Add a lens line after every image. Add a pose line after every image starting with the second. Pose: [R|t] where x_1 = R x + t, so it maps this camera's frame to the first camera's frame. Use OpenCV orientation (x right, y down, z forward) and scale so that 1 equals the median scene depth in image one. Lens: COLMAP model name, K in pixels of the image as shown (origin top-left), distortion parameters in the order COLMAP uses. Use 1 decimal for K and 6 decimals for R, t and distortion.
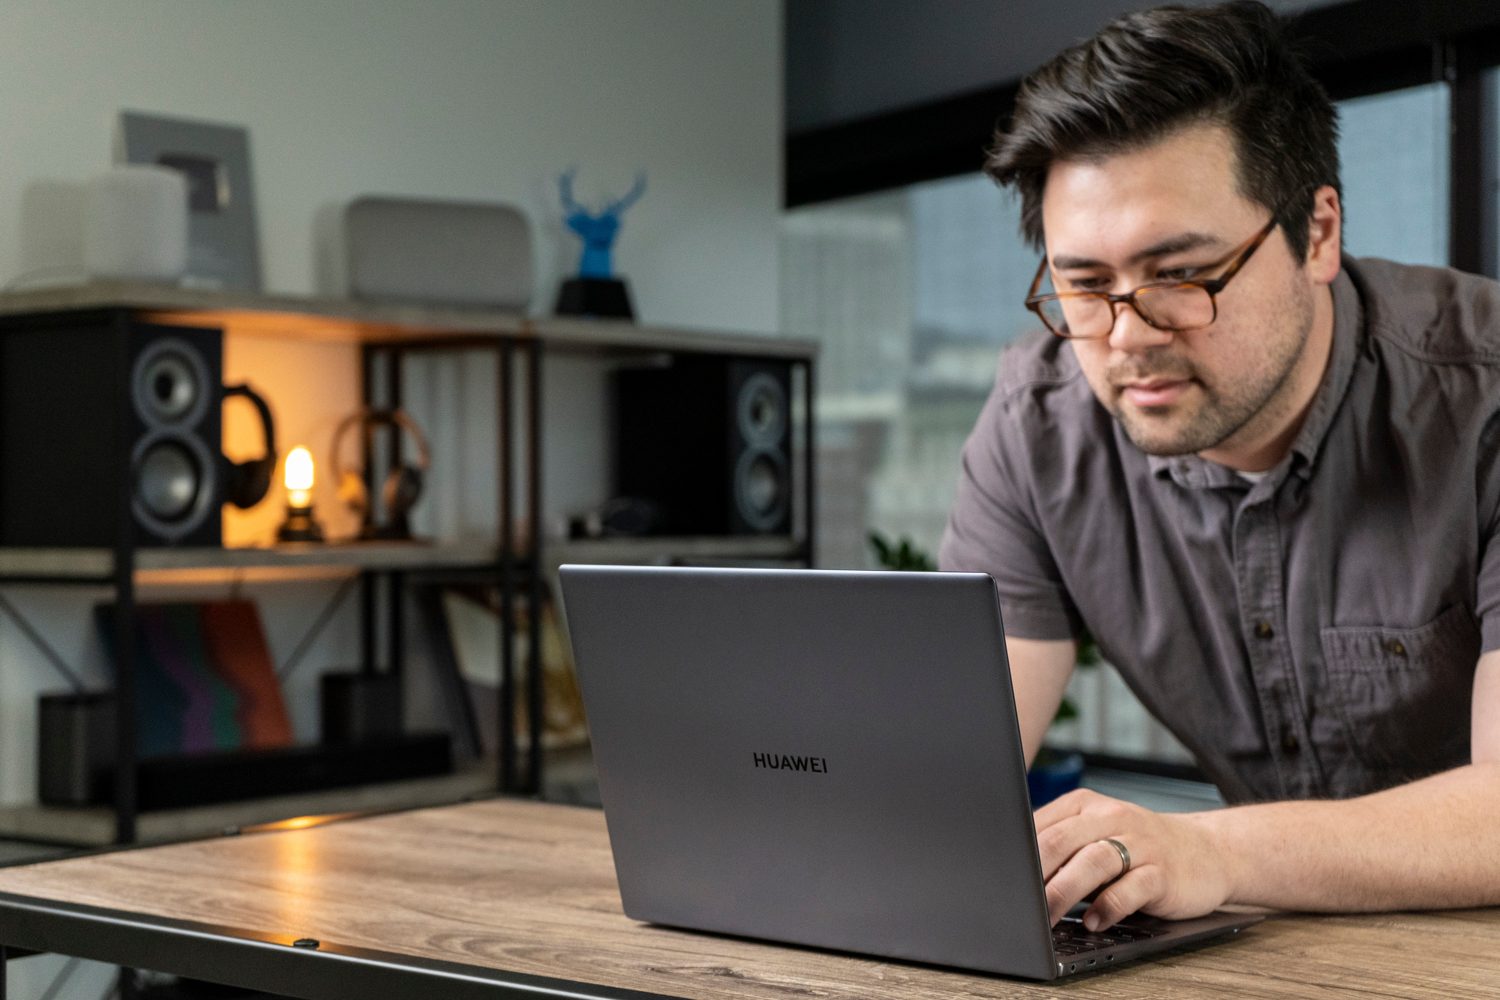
lens RADIAL K [[2511.9, 0, 751.0], [0, 2511.9, 574.0], [0, 0, 1]] dist [-0.163510, -0.006063]
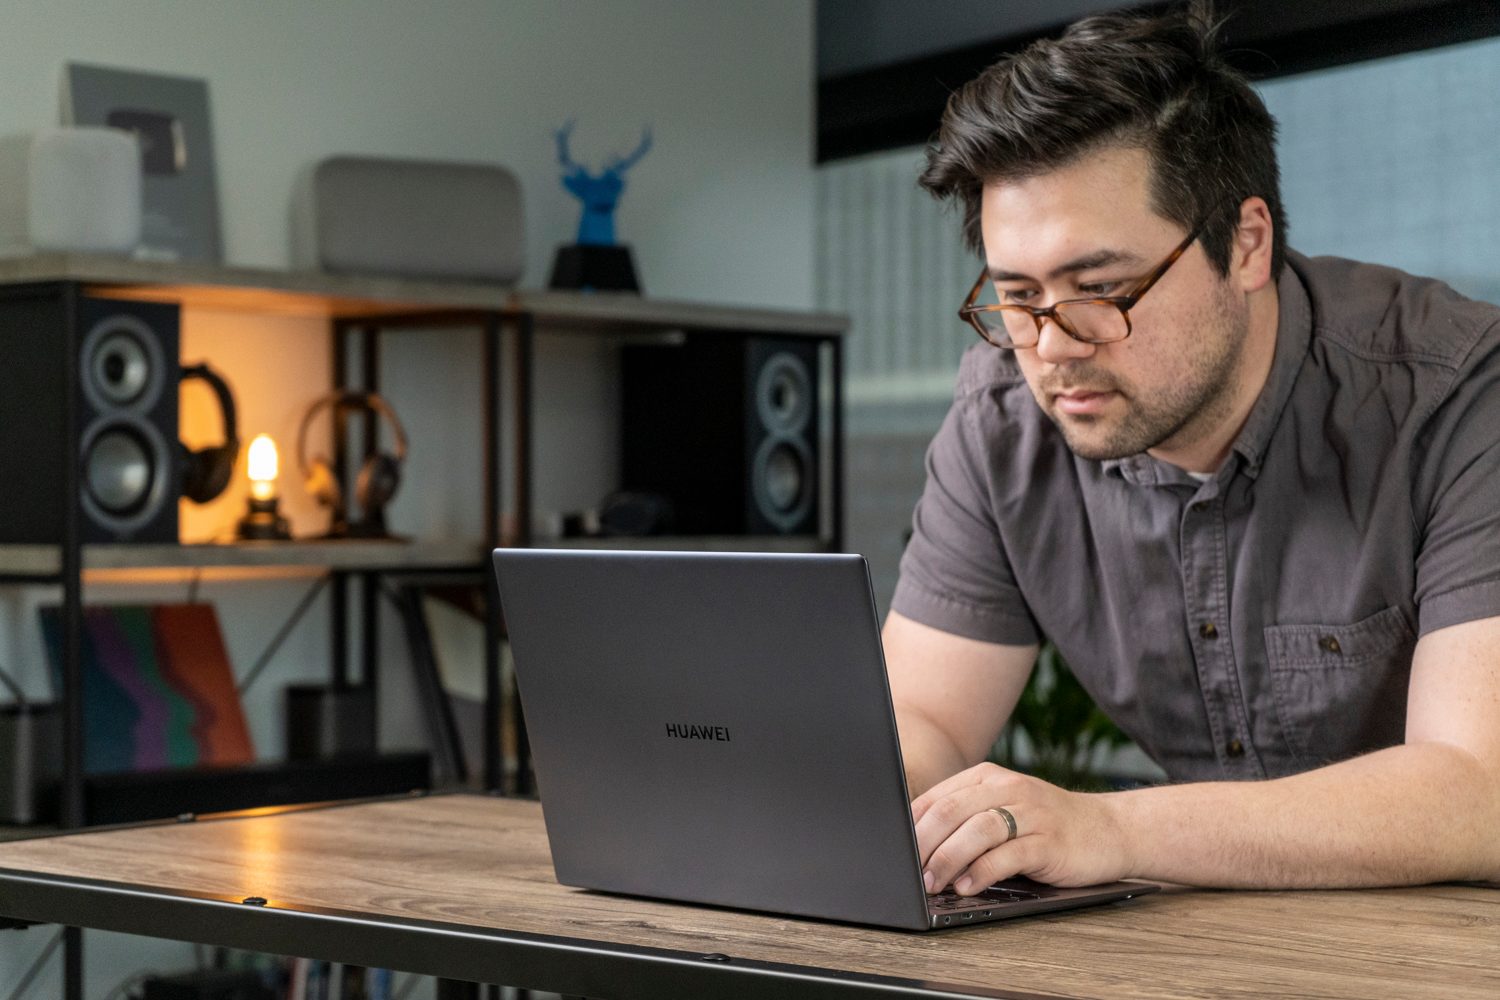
lens RADIAL K [[3150.3, 0, 750.0], [0, 3150.3, 500.0], [0, 0, 1]] dist [-0.019968, -0.023709]
pose [[0.999650, 0.004303, -0.026090, 0.026859], [-0.004967, 0.999664, -0.025444, 0.001363], [0.025972, 0.025564, 0.999336, -0.143871]]
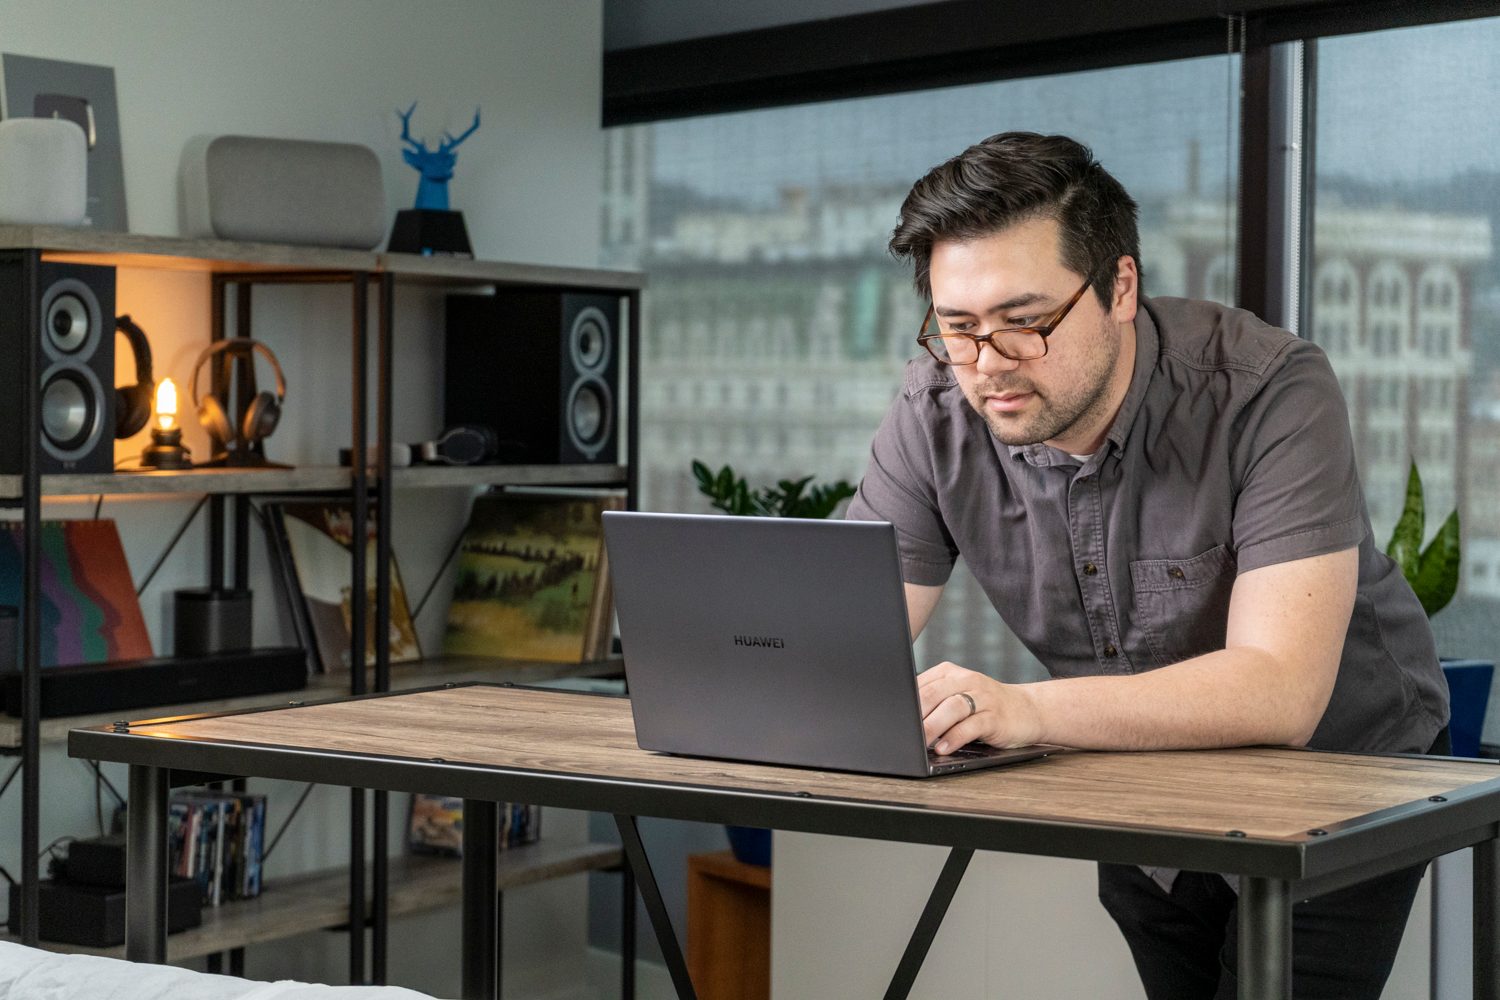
lens RADIAL K [[3150.3, 0, 750.0], [0, 3150.3, 500.0], [0, 0, 1]] dist [-0.019968, -0.023709]
pose [[0.994193, 0.012545, 0.106874, -0.082951], [-0.013392, 0.999884, 0.007214, -0.012209], [-0.106771, -0.008603, 0.994246, -0.367910]]
